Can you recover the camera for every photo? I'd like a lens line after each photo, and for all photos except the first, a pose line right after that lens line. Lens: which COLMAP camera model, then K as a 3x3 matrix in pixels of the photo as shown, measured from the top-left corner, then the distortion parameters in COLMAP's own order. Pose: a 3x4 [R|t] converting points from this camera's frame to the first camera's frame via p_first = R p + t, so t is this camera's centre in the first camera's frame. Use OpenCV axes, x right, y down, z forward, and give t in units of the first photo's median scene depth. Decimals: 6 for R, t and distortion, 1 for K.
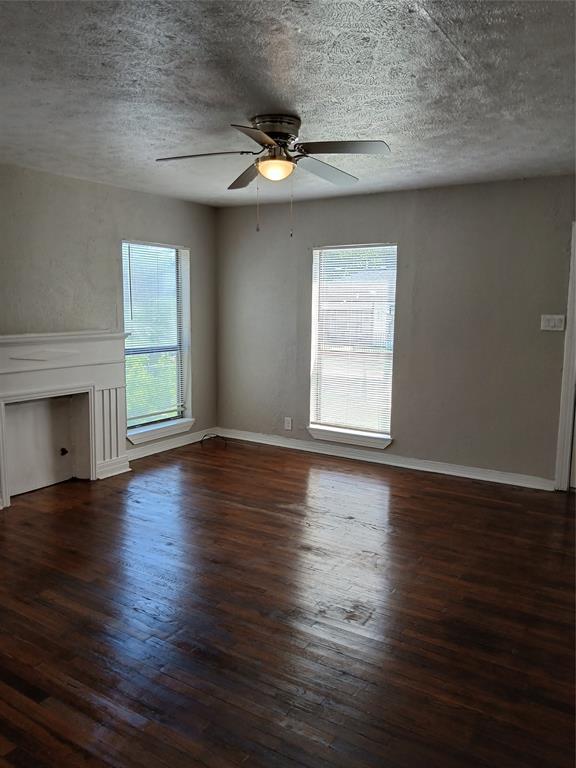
lens RADIAL K [[590.2, 0, 288.2], [0, 590.2, 380.4], [0, 0, 1]] dist [0.027149, -0.083745]
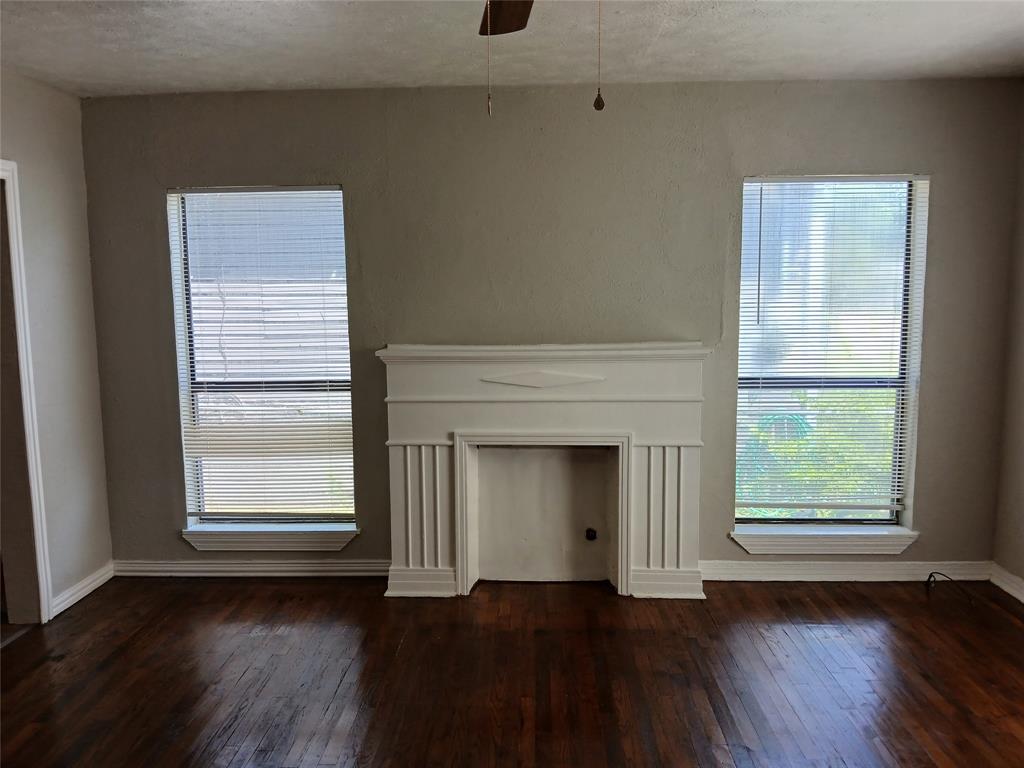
lens RADIAL K [[786.9, 0, 511.4], [0, 786.9, 377.9], [0, 0, 1]] dist [0.027149, -0.083745]
pose [[0.490575, 0.077714, -0.867927, 0.250212], [-0.094949, 0.994852, 0.035411, -0.057063], [0.866211, 0.065037, 0.495428, 0.441225]]
